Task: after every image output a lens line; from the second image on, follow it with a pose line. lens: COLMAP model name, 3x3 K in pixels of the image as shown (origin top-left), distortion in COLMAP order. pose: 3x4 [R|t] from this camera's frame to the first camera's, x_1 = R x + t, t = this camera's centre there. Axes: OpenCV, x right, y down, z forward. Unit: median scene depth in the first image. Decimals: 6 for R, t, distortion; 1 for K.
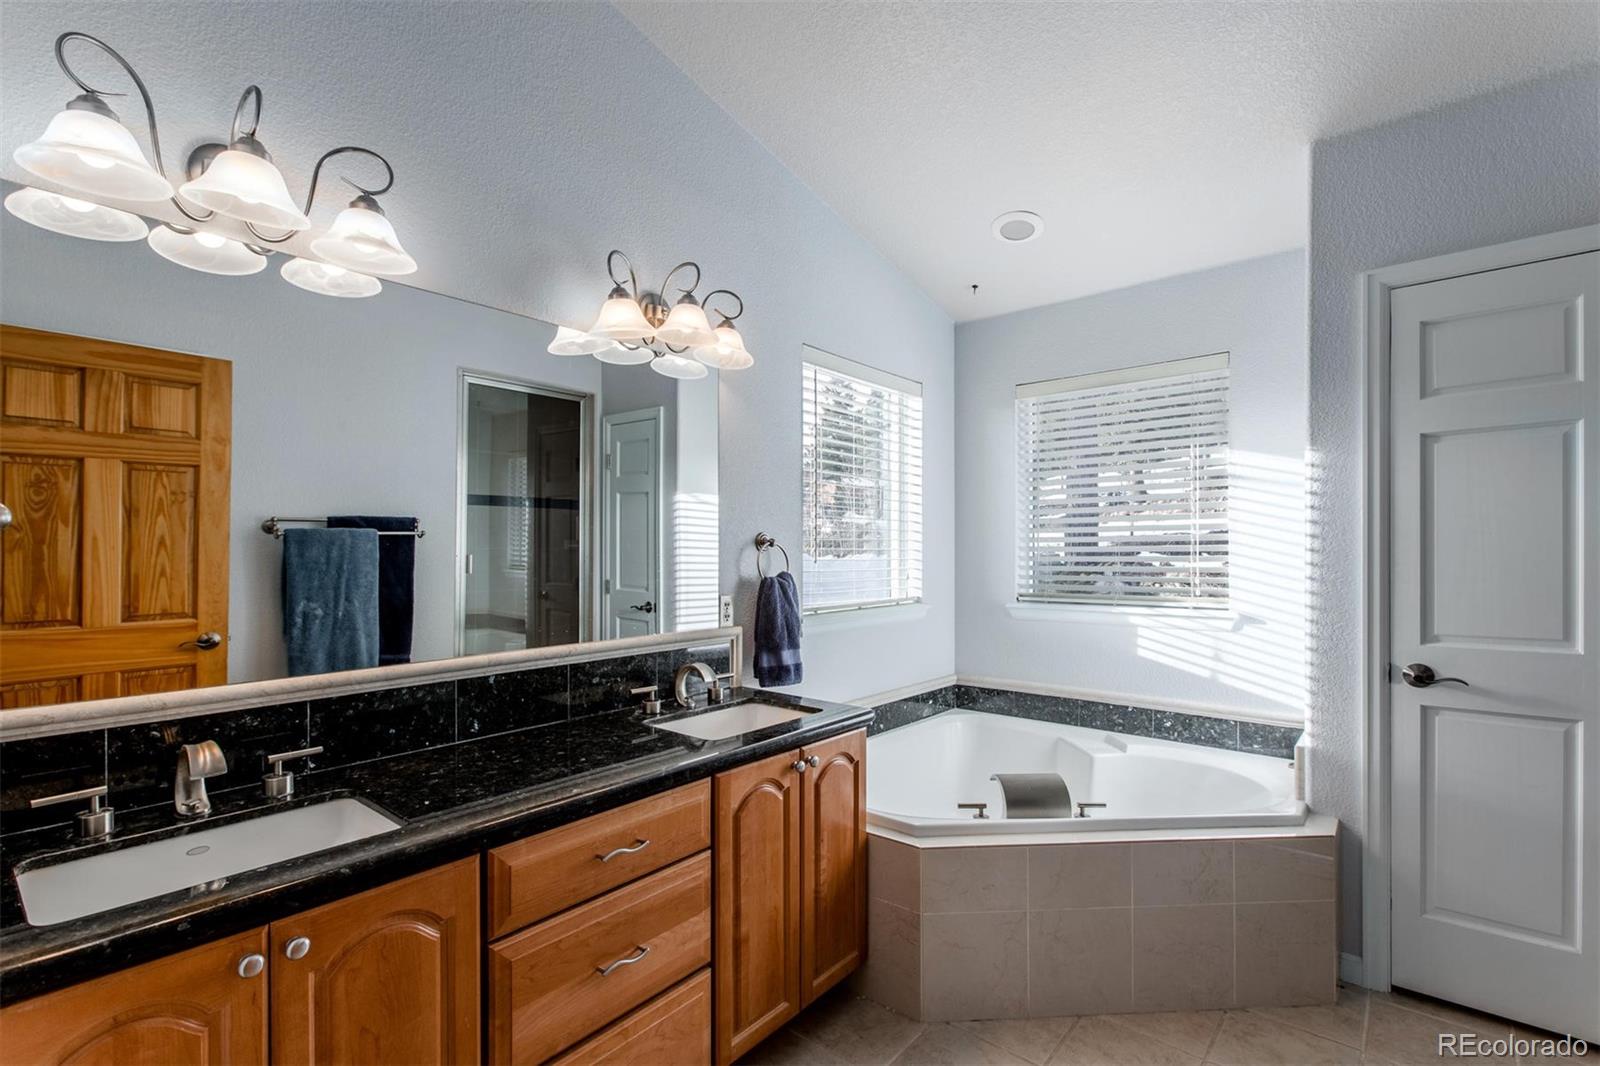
lens RADIAL K [[727.5, 0, 800.6], [0, 727.5, 543.1], [0, 0, 1]] dist [0.015412, -0.001911]
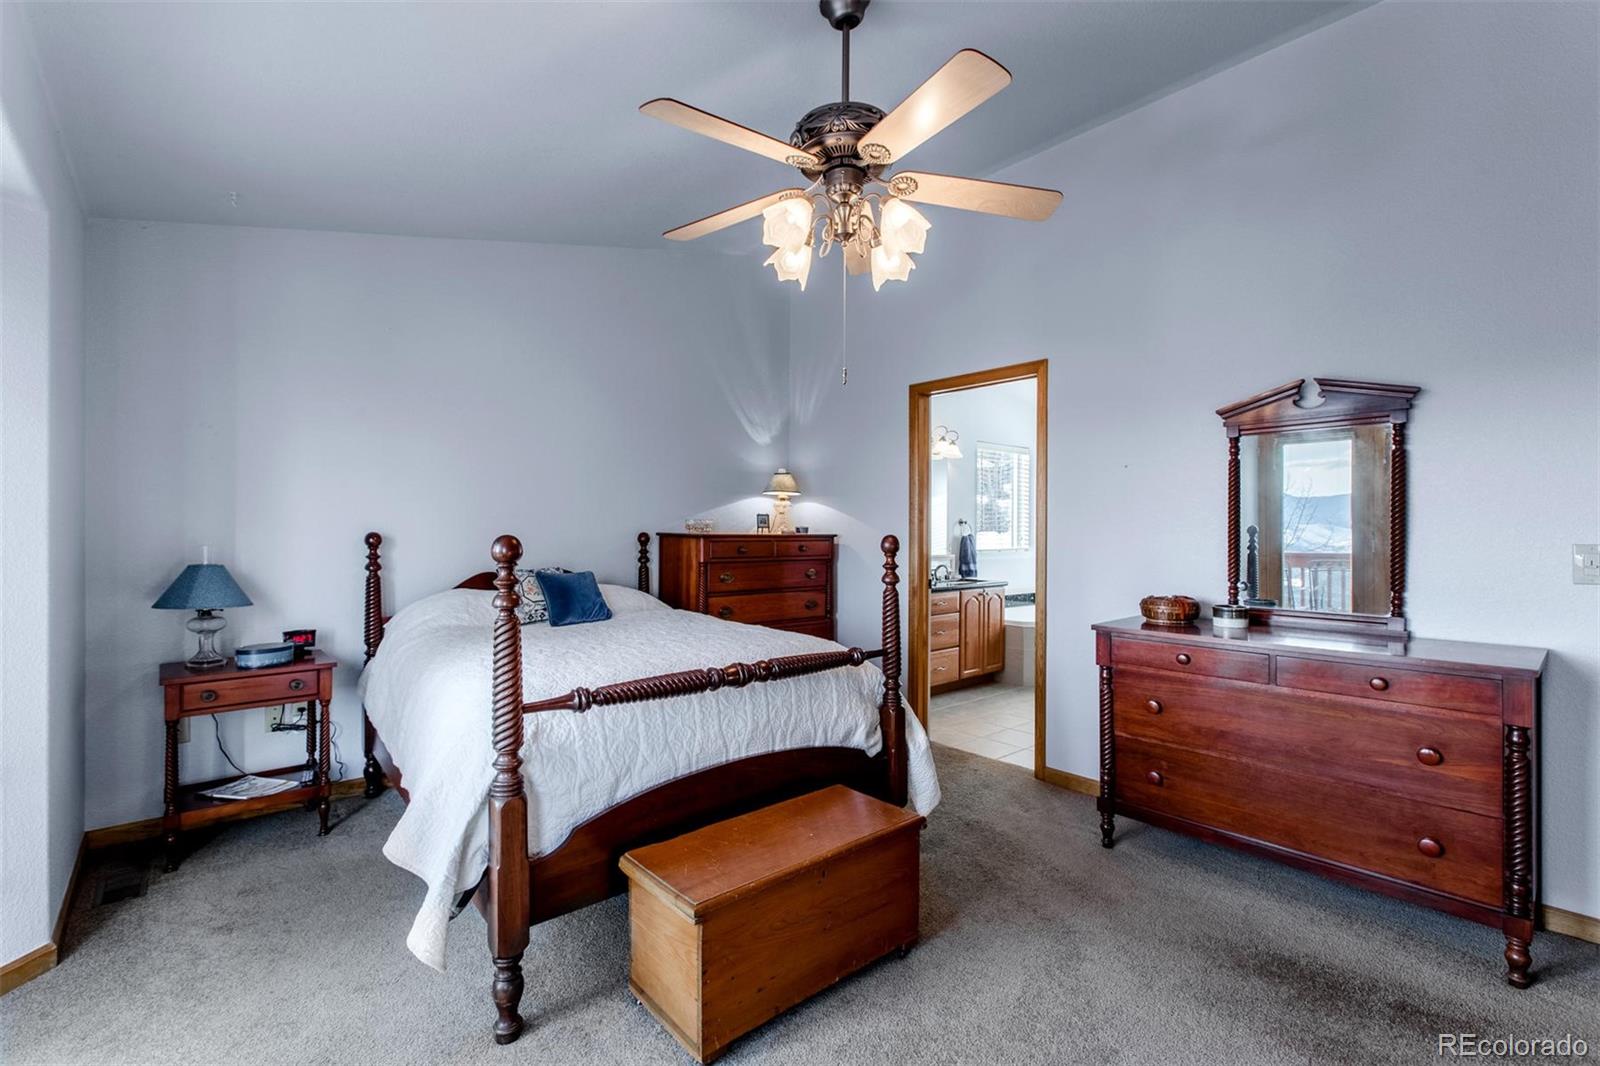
lens RADIAL K [[727.5, 0, 802.8], [0, 727.5, 533.1], [0, 0, 1]] dist [0.015412, -0.001911]
pose [[0.987791, 0.003999, -0.155736, -0.231533], [-0.001450, 0.999863, 0.016477, -0.005498], [0.155780, -0.016050, 0.987661, -1.812319]]
